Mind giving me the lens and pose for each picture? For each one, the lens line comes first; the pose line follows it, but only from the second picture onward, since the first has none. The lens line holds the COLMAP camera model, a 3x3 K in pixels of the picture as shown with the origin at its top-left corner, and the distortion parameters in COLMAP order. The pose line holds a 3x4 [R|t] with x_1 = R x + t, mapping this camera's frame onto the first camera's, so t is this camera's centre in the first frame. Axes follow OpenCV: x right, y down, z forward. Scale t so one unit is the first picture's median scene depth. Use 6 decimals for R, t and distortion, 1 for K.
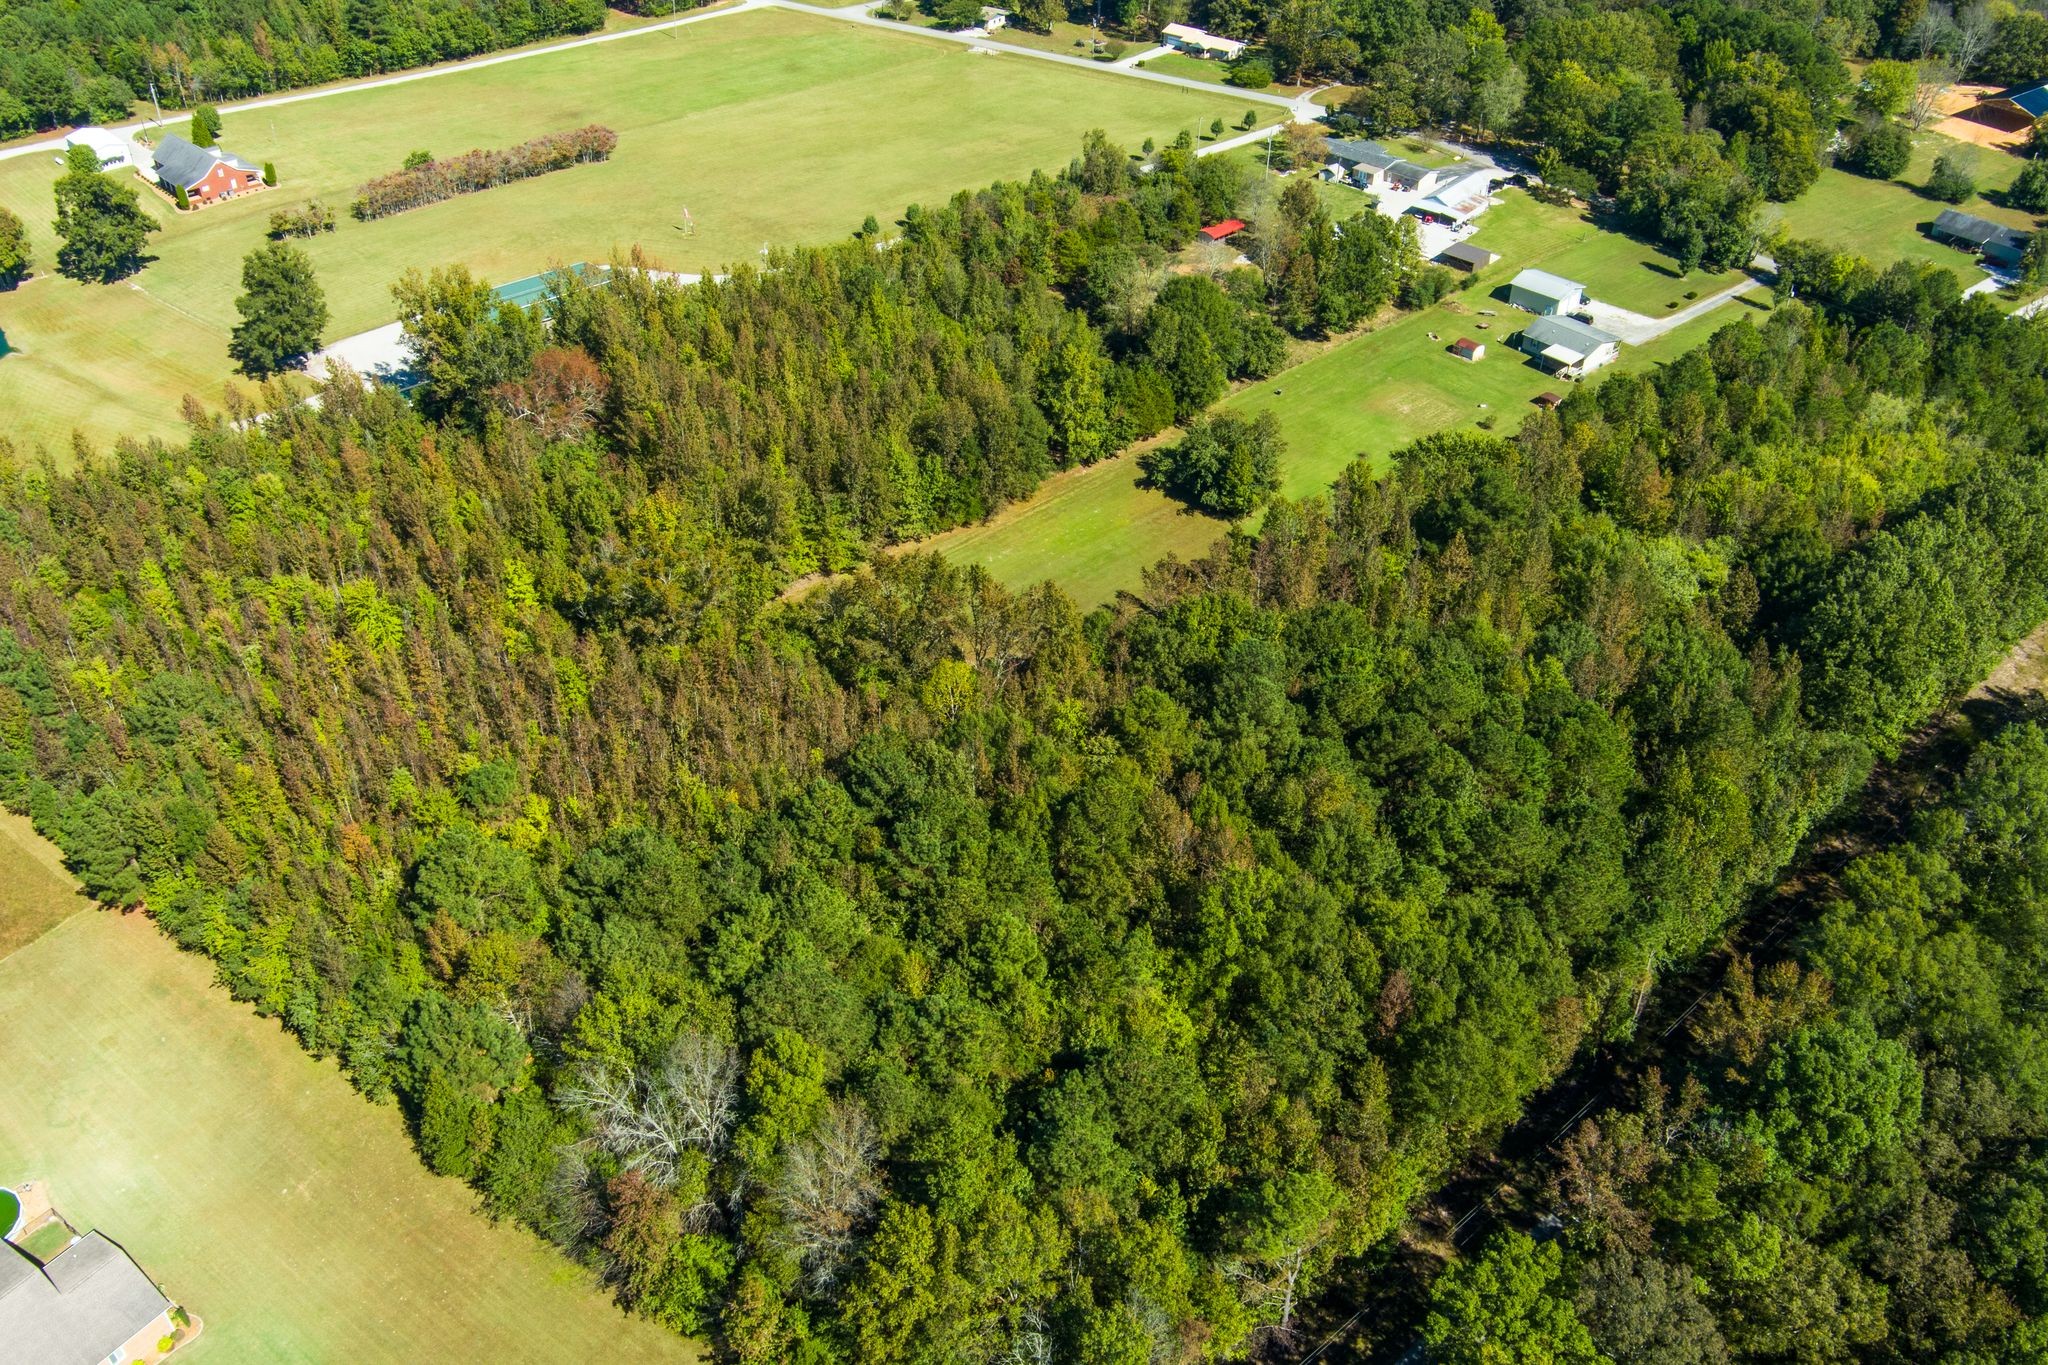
lens RADIAL K [[1653.6, 0, 1004.2], [0, 1653.6, 683.7], [0, 0, 1]] dist [-0.066334, -0.000238]
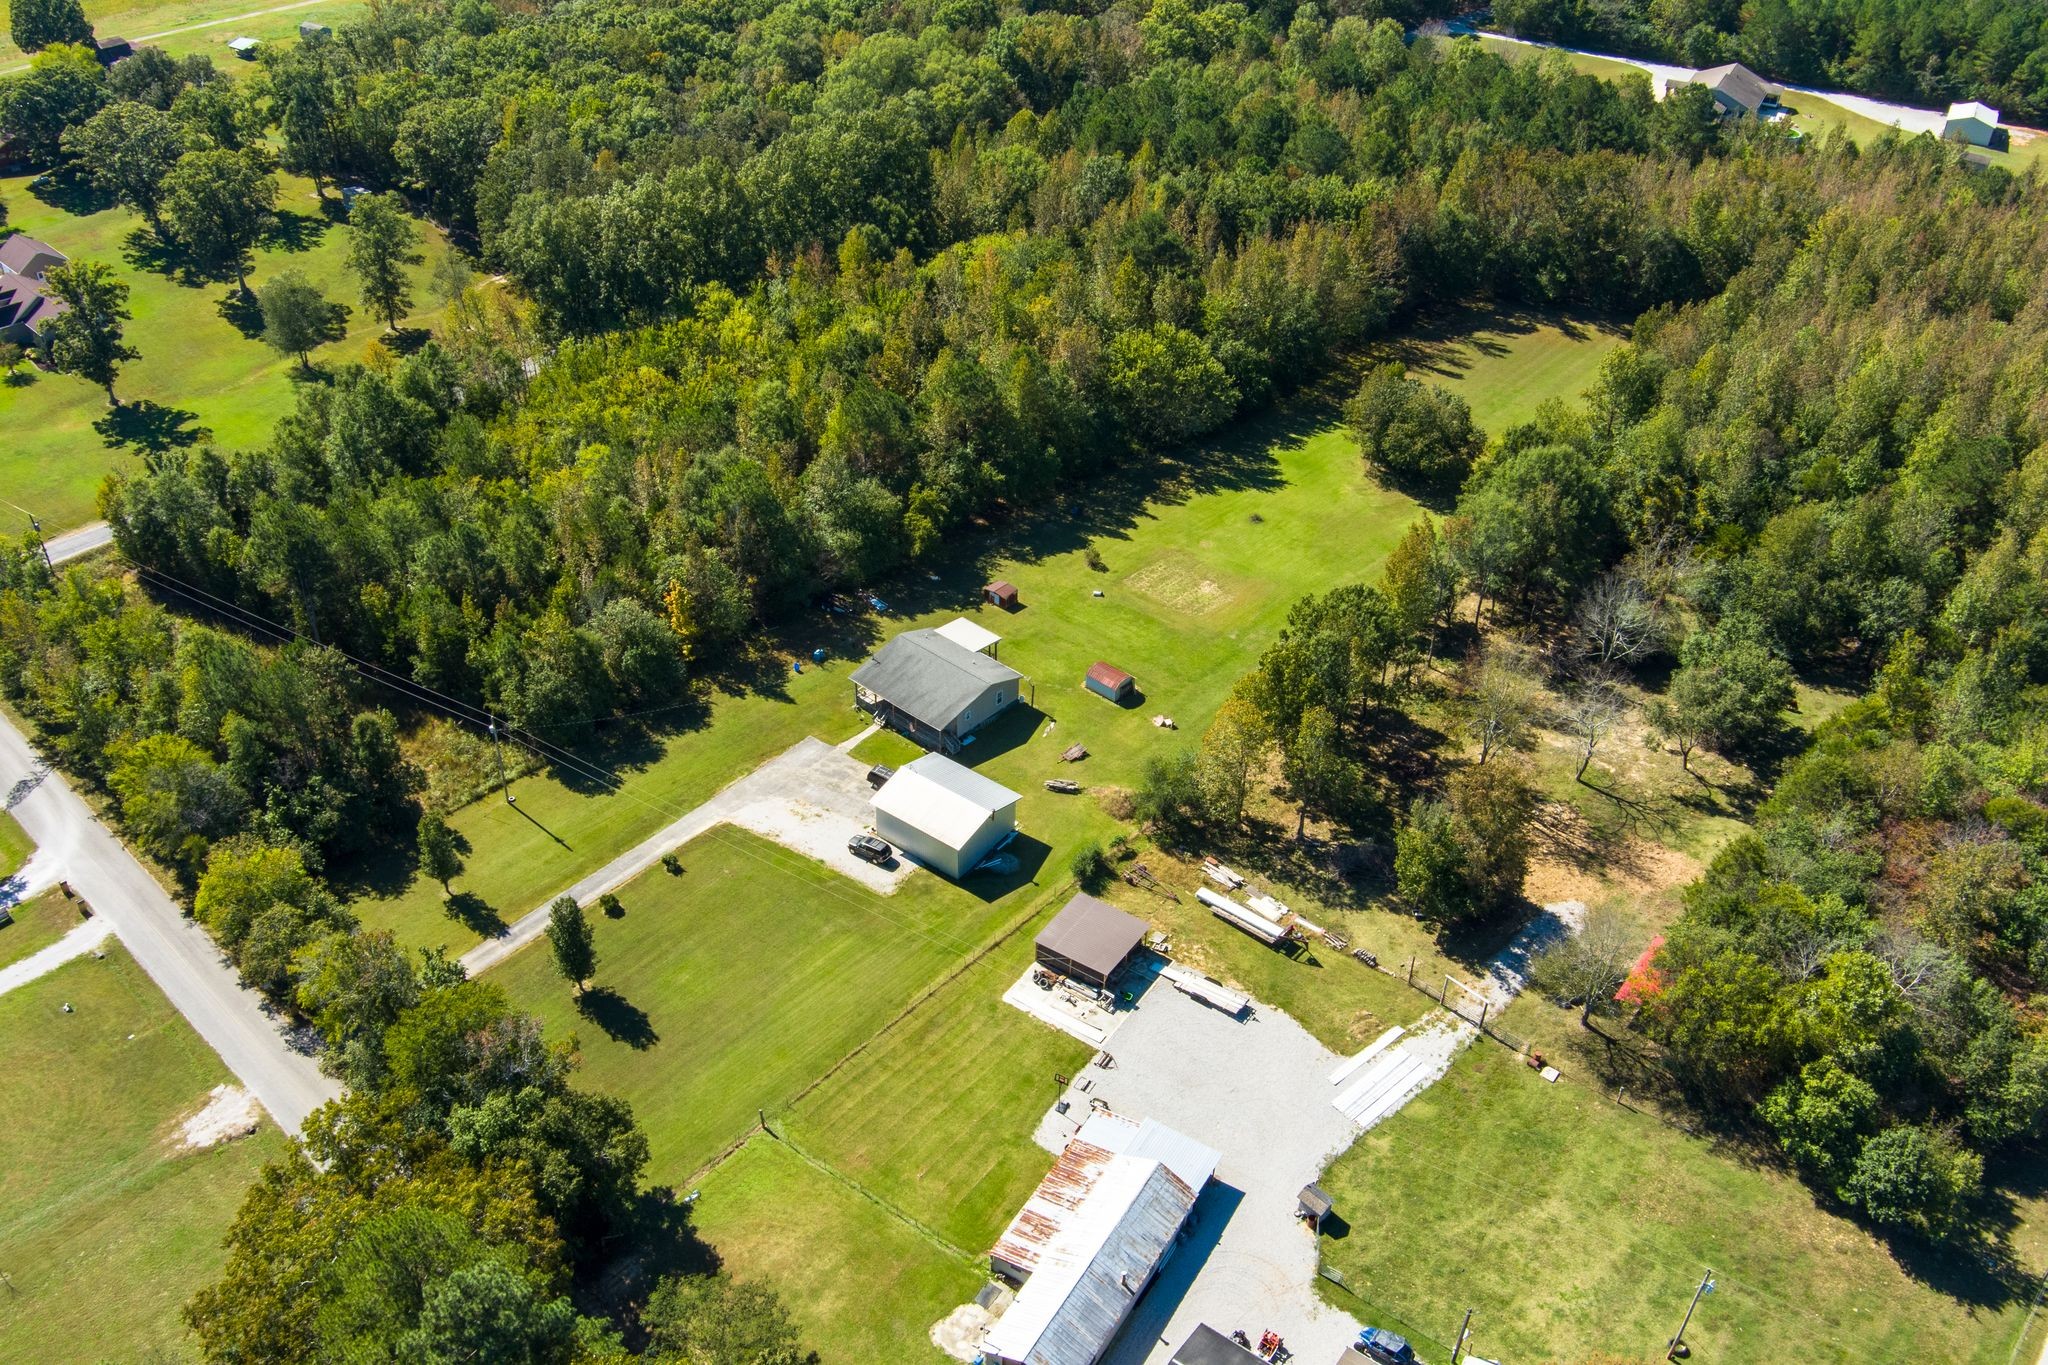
lens RADIAL K [[1653.6, 0, 1021.5], [0, 1653.6, 684.7], [0, 0, 1]] dist [-0.066334, -0.000238]
pose [[-0.992351, 0.045472, -0.114771, 0.322549], [-0.096432, 0.294935, 0.950639, -0.651892], [0.077077, 0.954435, -0.288294, 0.983497]]
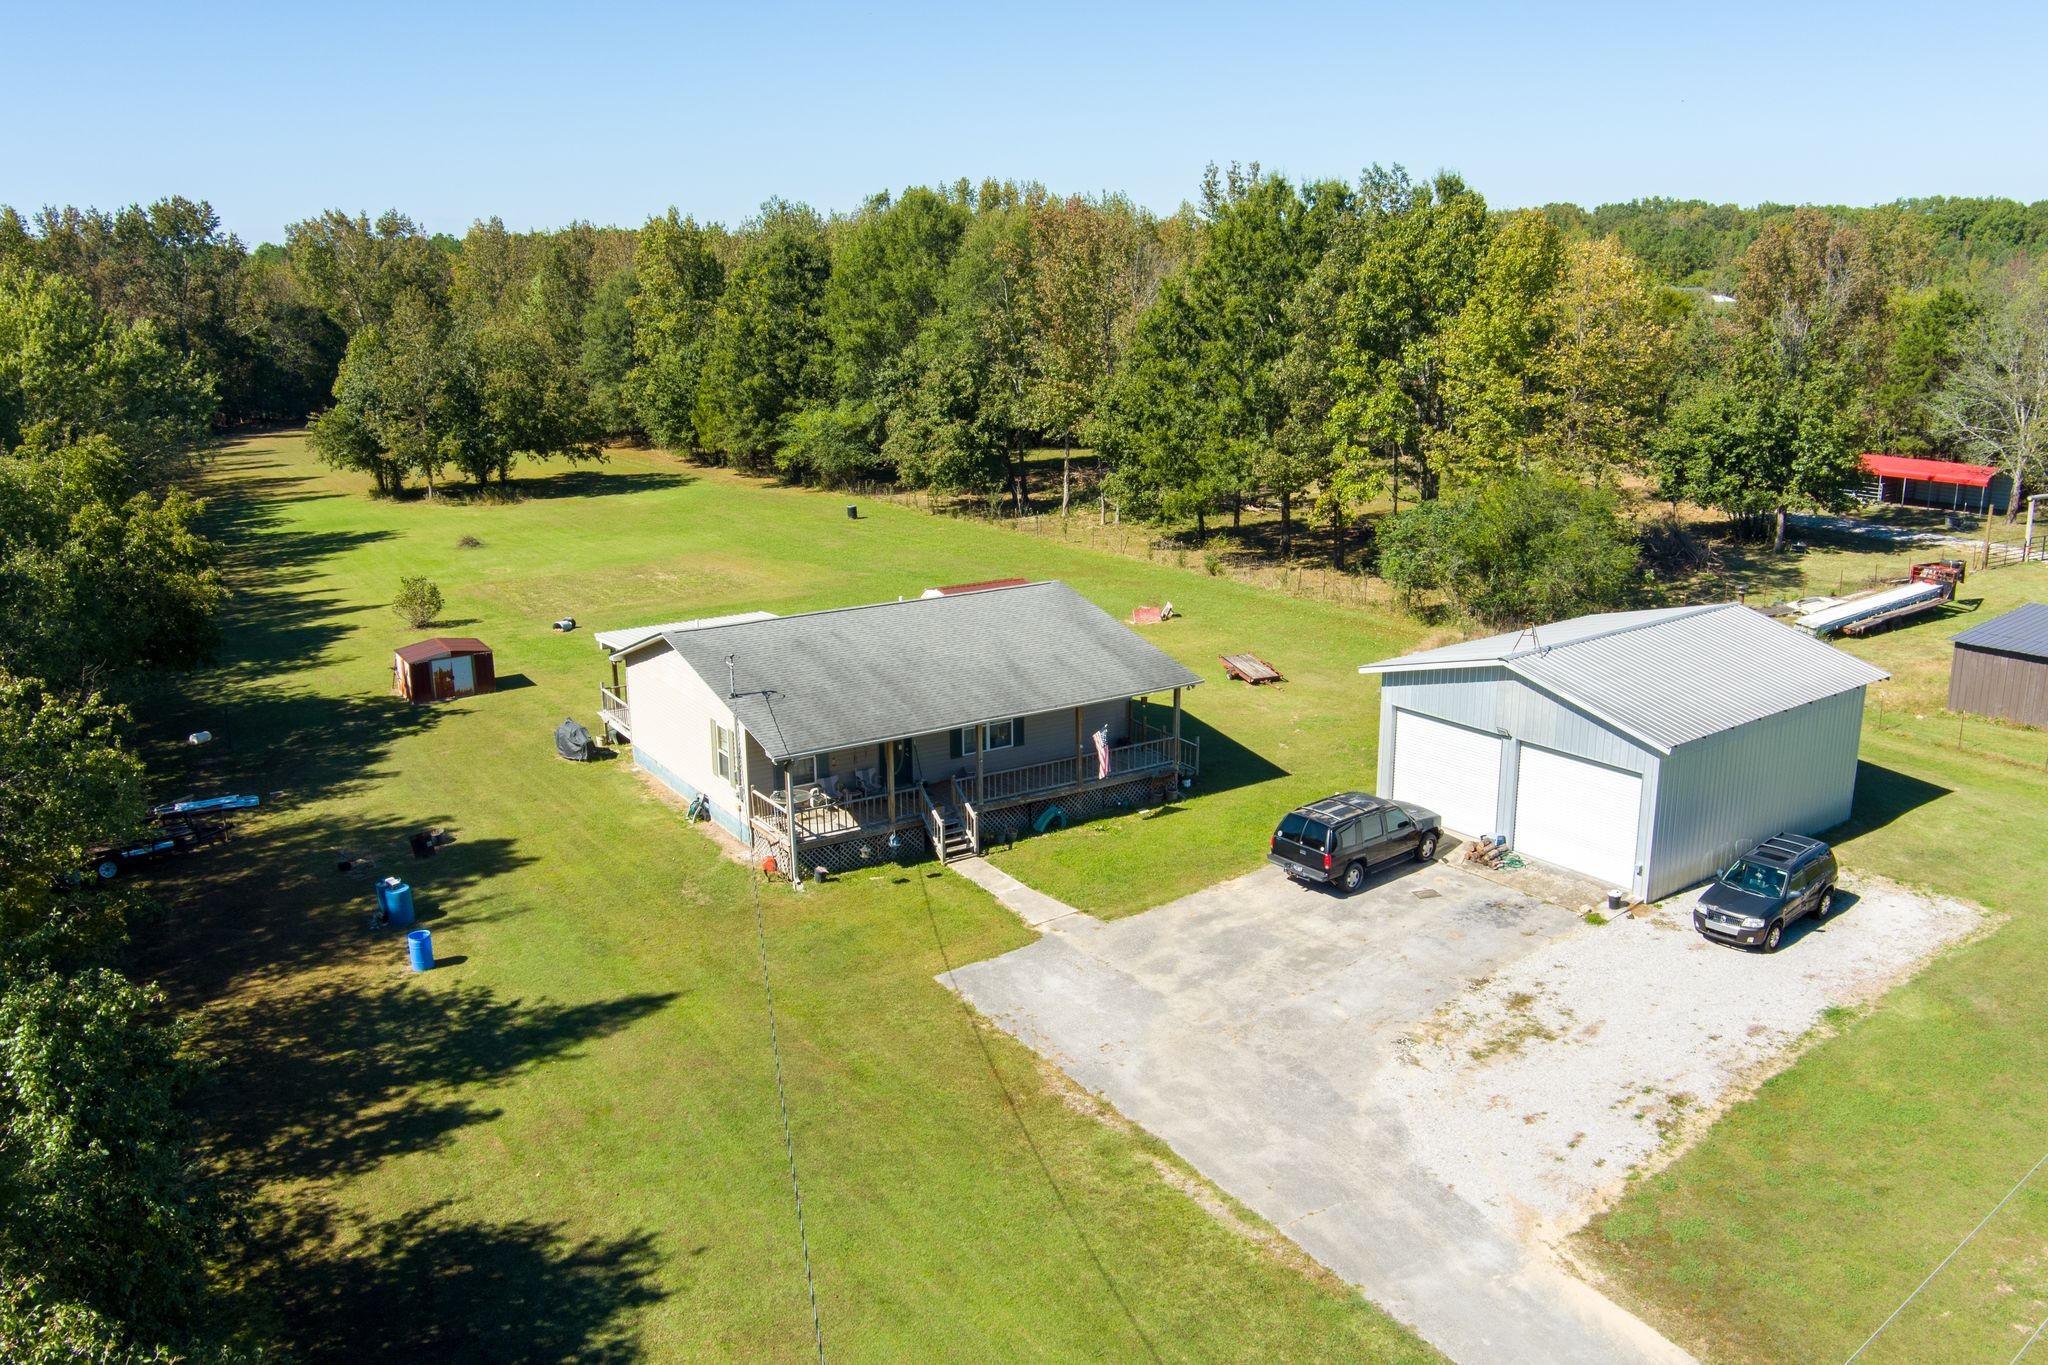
lens RADIAL K [[1653.6, 0, 1016.4], [0, 1653.6, 689.9], [0, 0, 1]] dist [-0.066334, -0.000238]
pose [[-0.163810, 0.242232, -0.956290, 0.425486], [-0.588524, 0.753984, 0.291800, -0.223926], [0.791710, 0.610600, 0.019049, 0.842616]]
